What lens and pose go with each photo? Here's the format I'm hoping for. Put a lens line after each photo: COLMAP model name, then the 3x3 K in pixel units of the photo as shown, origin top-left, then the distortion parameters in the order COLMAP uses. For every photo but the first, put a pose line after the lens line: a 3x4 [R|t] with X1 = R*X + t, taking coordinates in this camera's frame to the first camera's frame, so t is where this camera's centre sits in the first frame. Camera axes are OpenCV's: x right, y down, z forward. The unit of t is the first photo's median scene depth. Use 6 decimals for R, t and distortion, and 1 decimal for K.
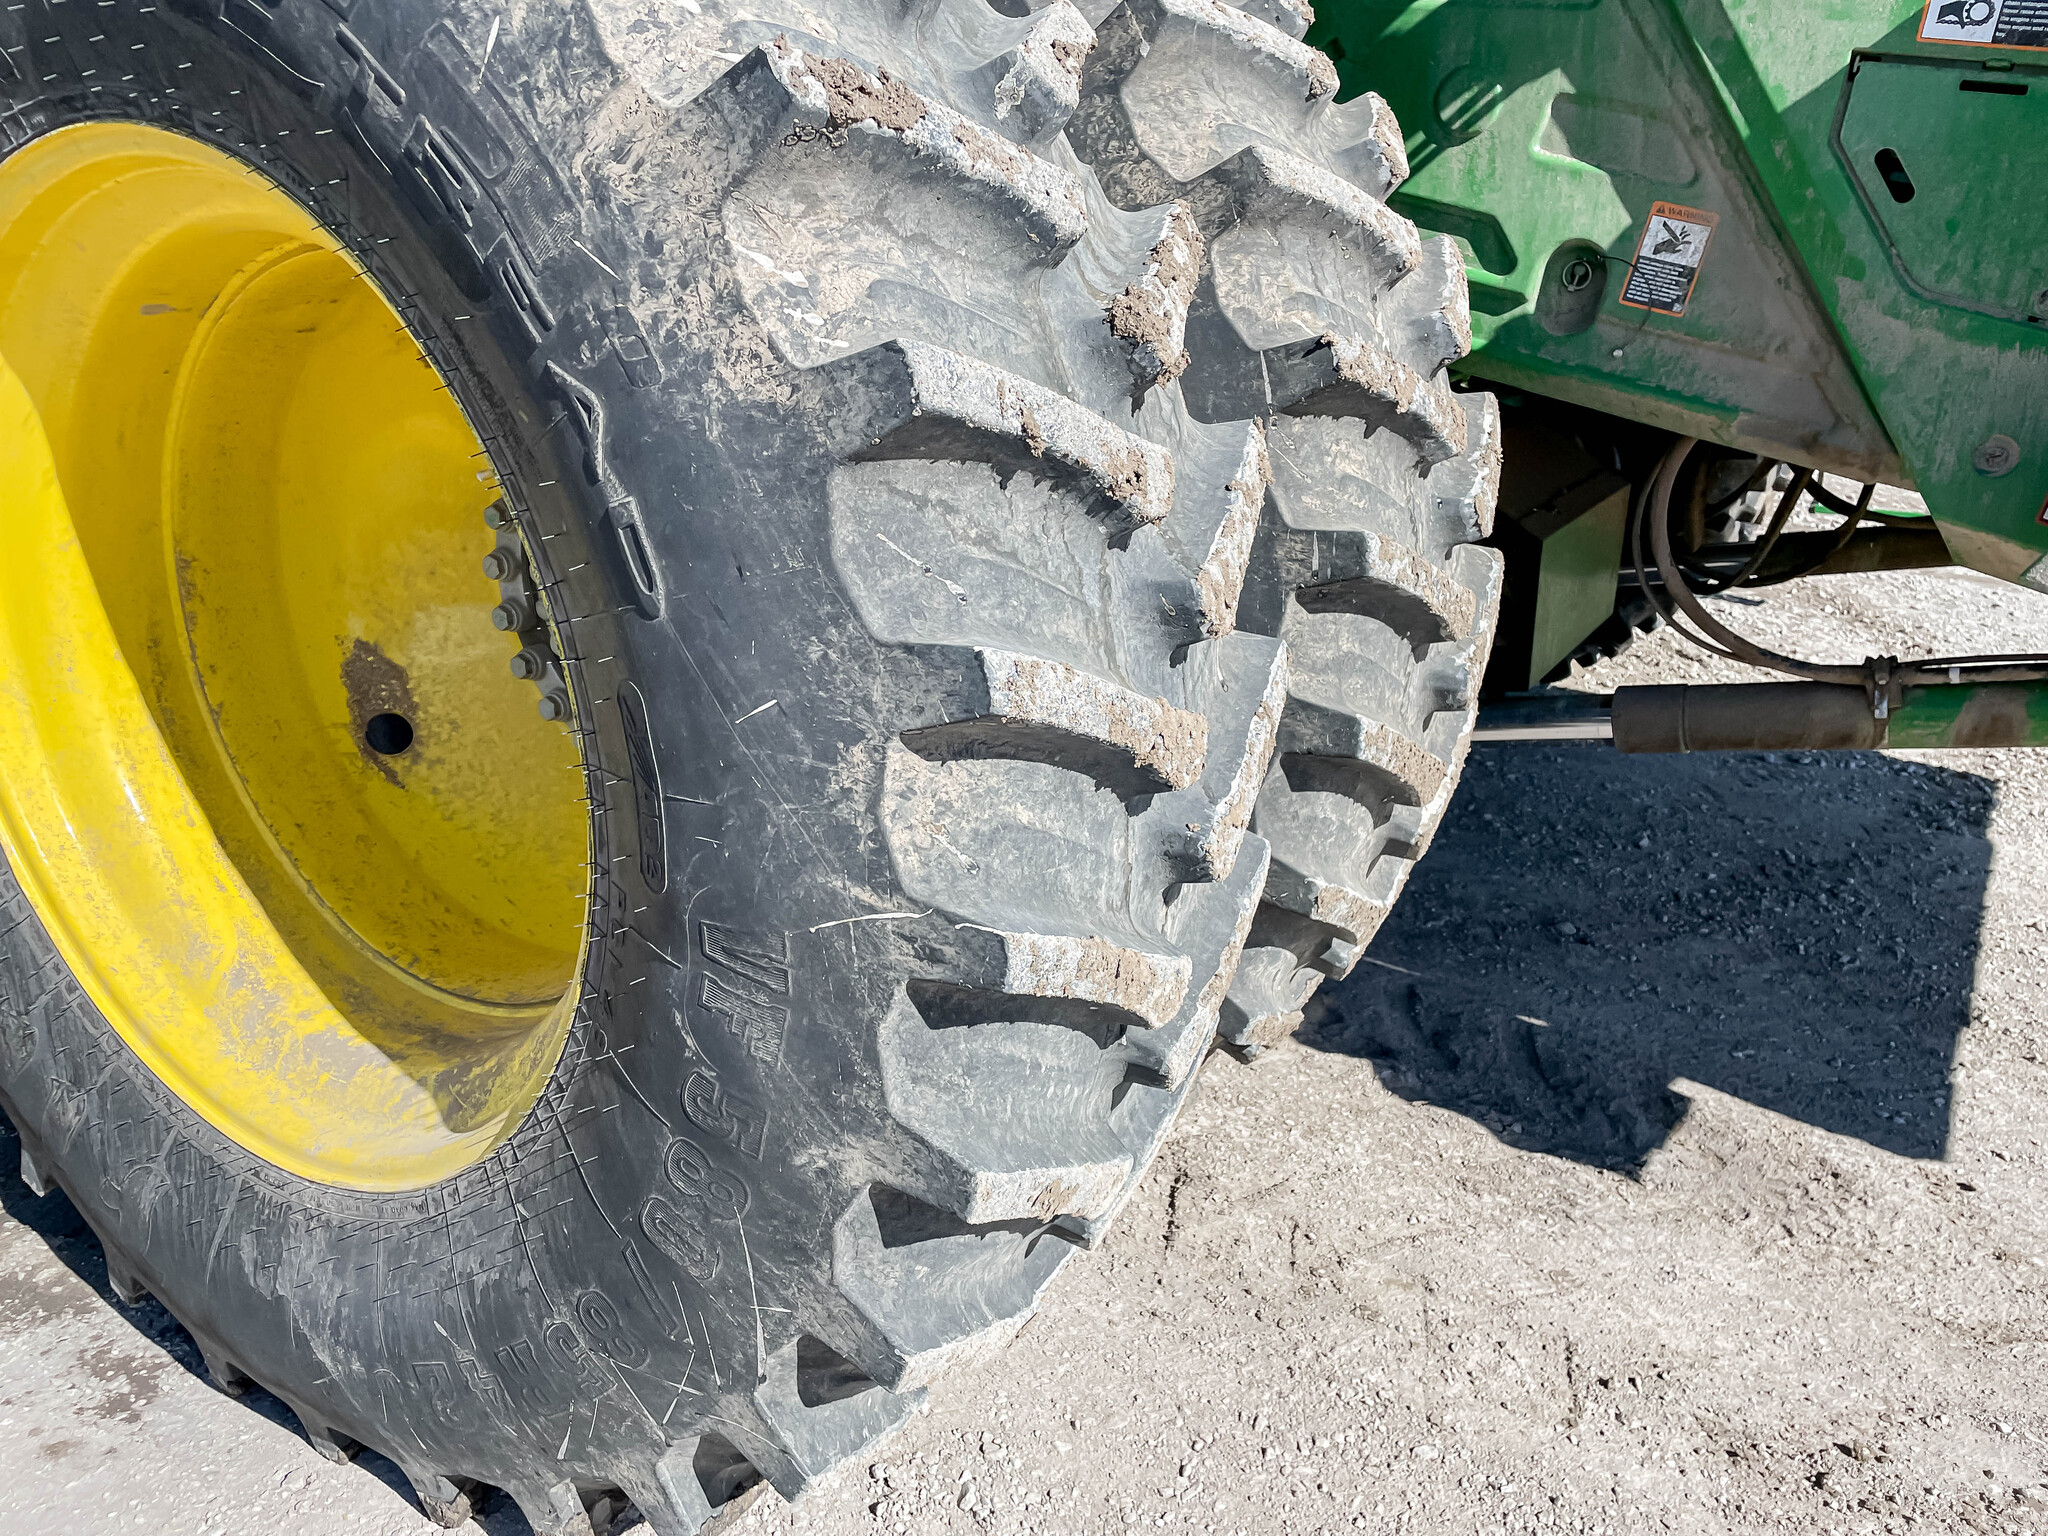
lens RADIAL K [[1541.2, 0, 1019.7], [0, 1541.2, 754.6], [0, 0, 1]] dist [0.068580, -0.075859]
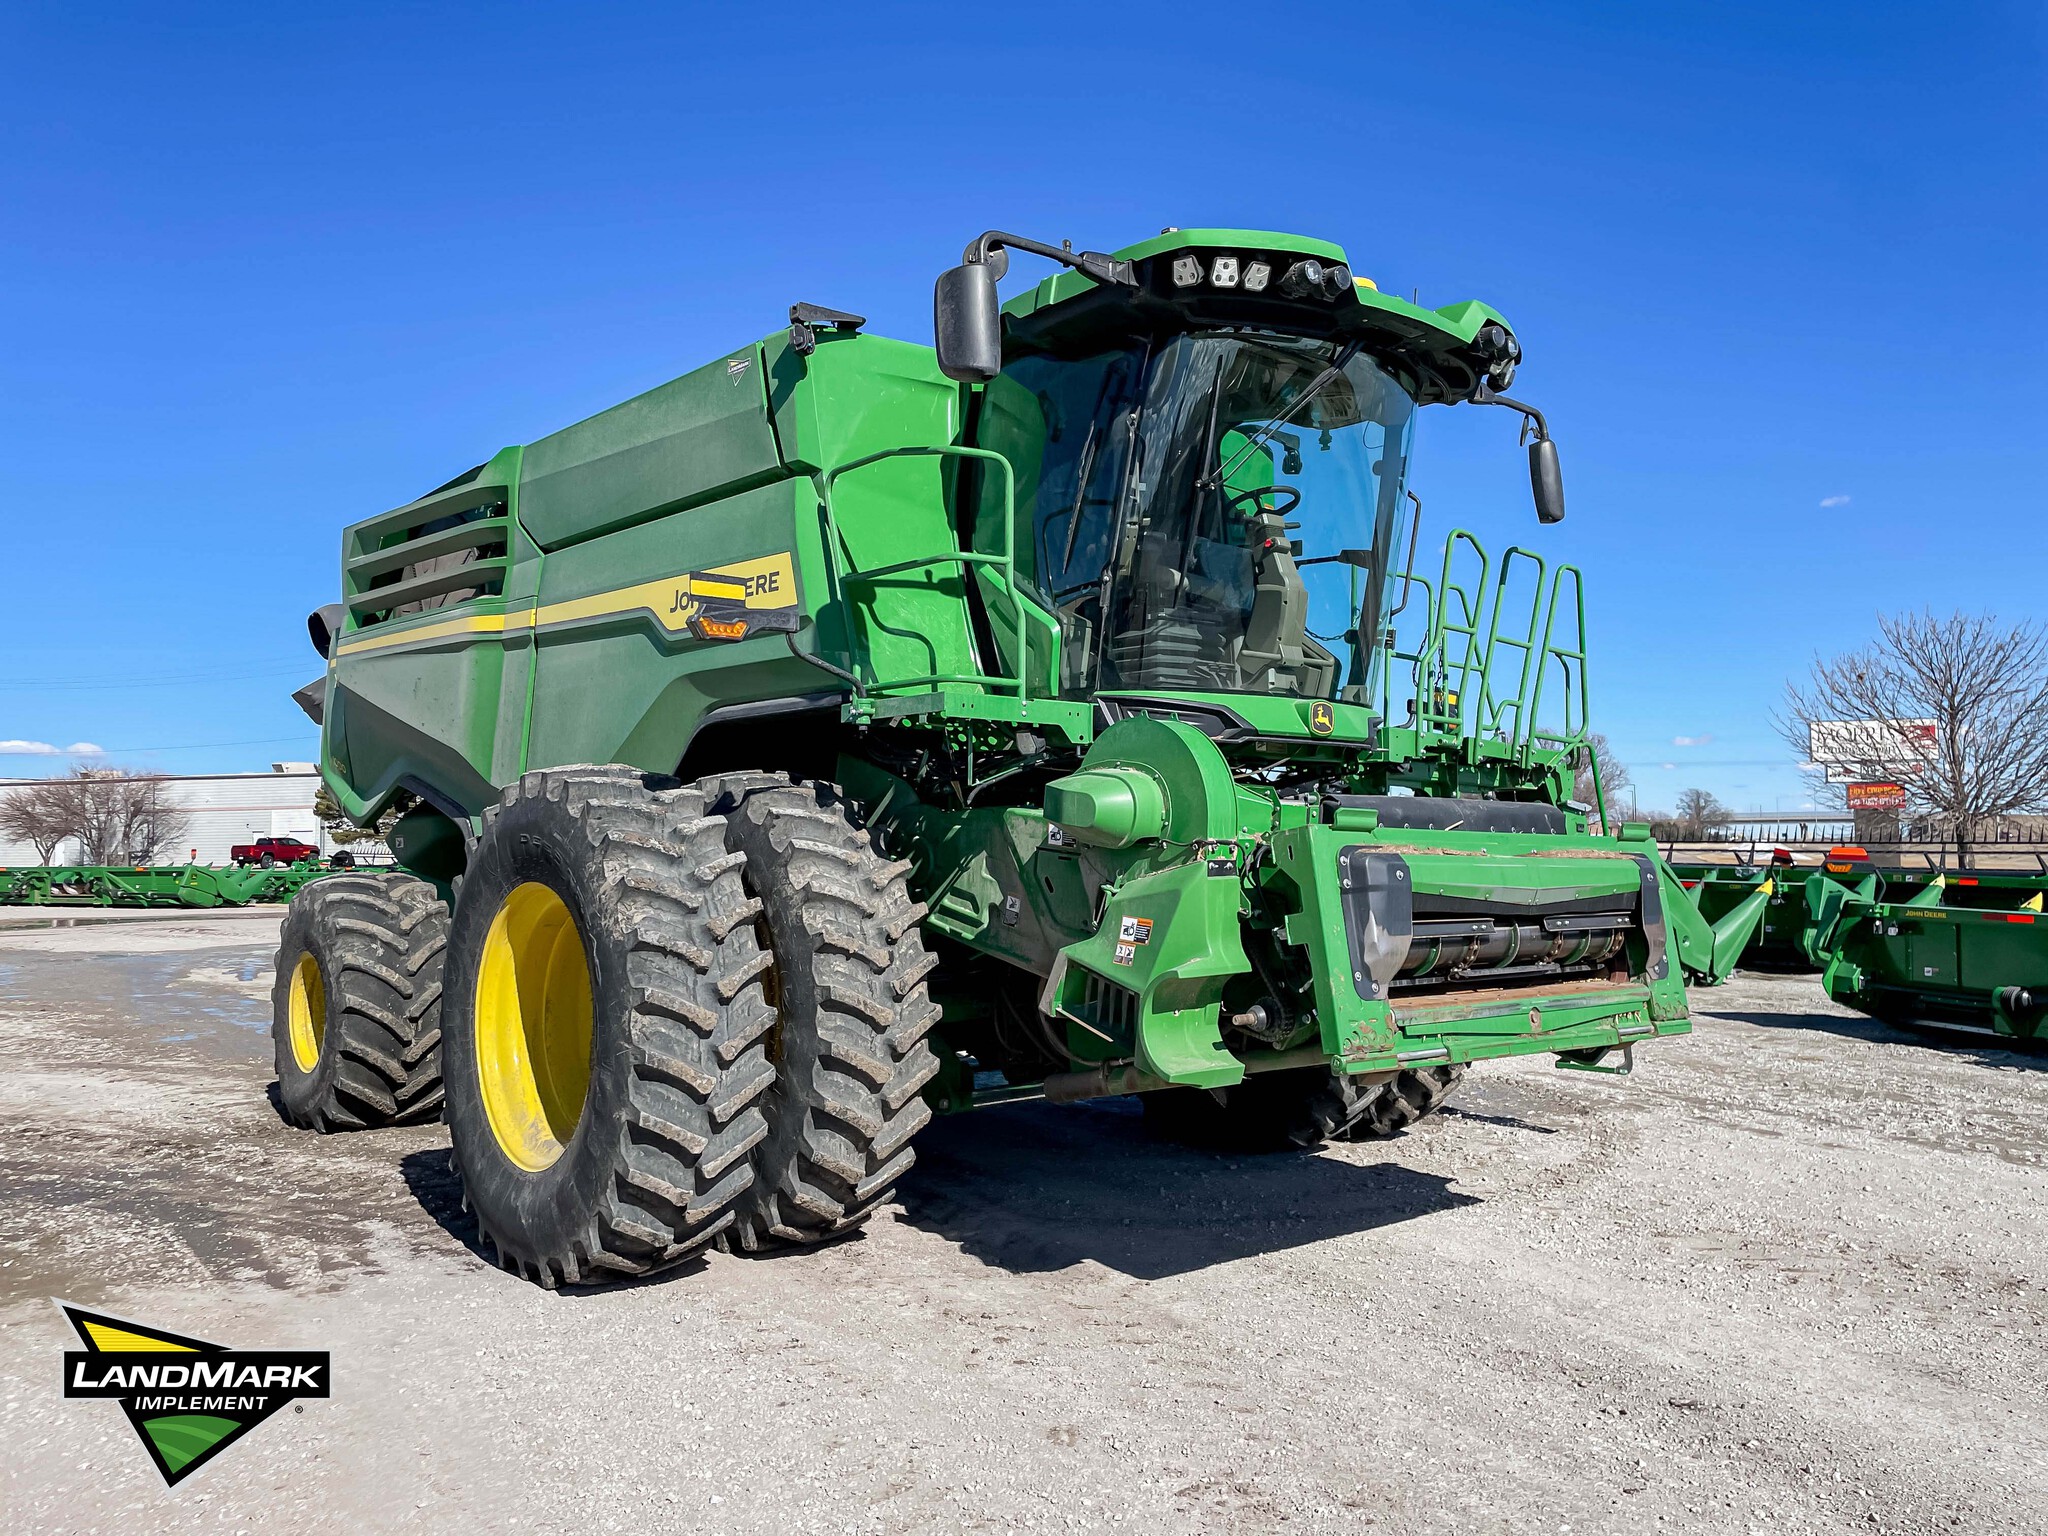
lens RADIAL K [[1541.2, 0, 1034.3], [0, 1541.2, 752.3], [0, 0, 1]] dist [0.068580, -0.075859]
pose [[0.952853, -0.030263, -0.301919, 1.418115], [-0.089654, 0.922511, -0.375414, 0.521822], [0.289885, 0.384782, 0.876304, -1.735533]]
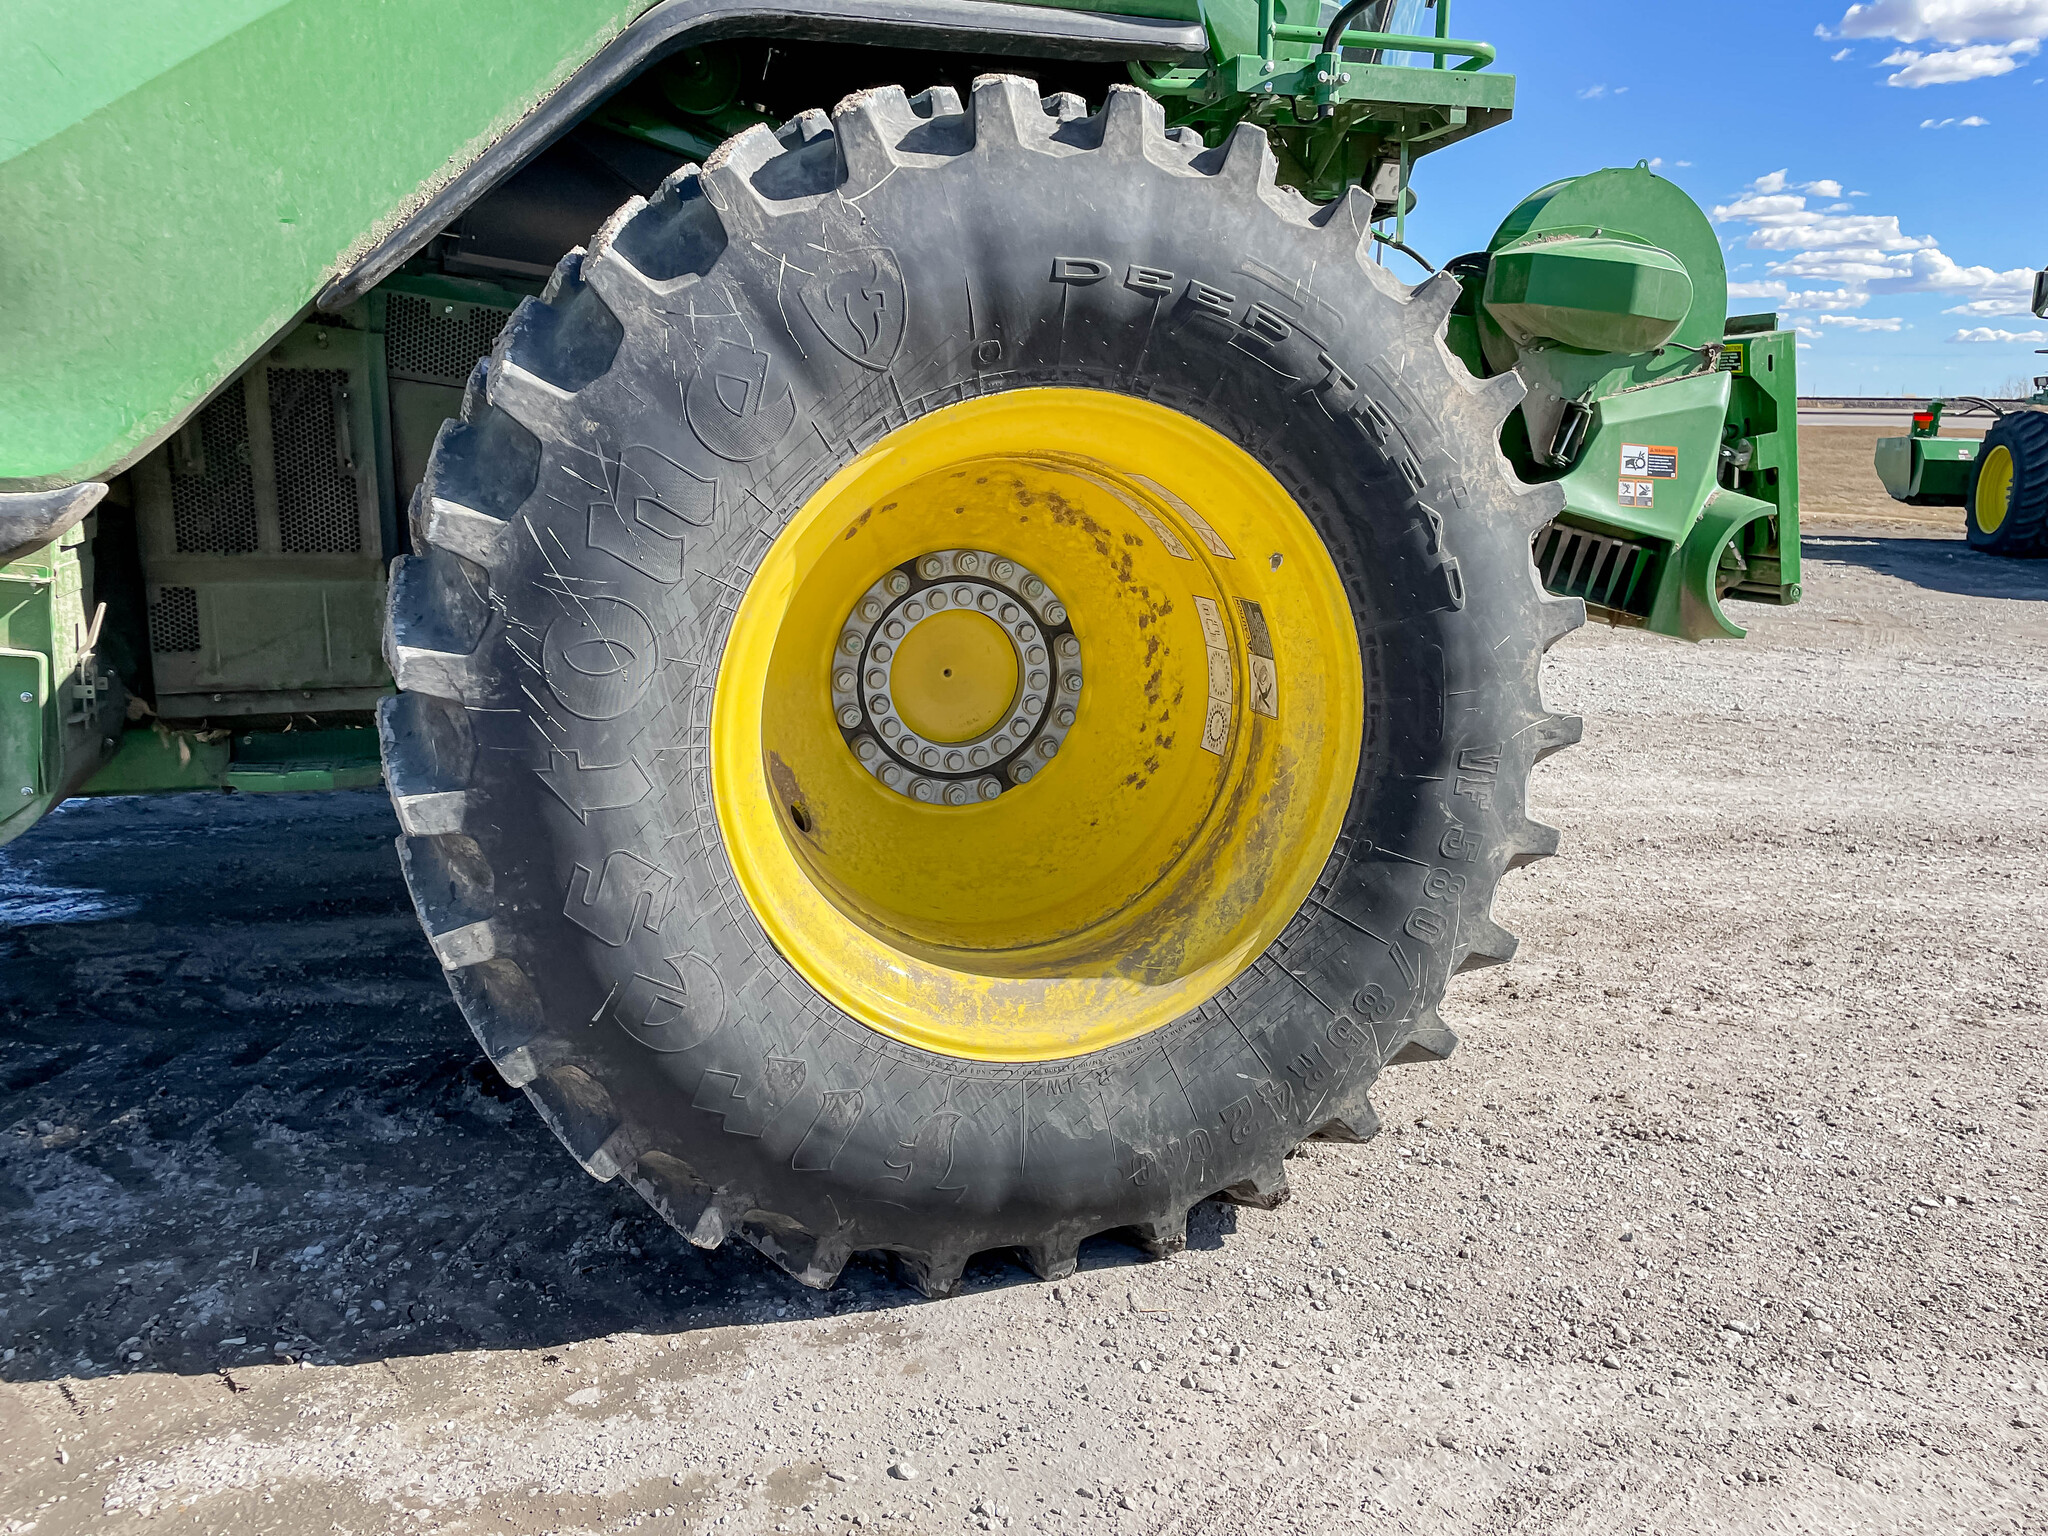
lens RADIAL K [[1541.2, 0, 974.6], [0, 1541.2, 770.3], [0, 0, 1]] dist [0.068580, -0.075859]
pose [[0.673235, -0.170561, 0.719488, -1.350725], [0.242398, 0.970172, 0.003173, -0.023111], [-0.698568, 0.172266, 0.694498, -0.017538]]
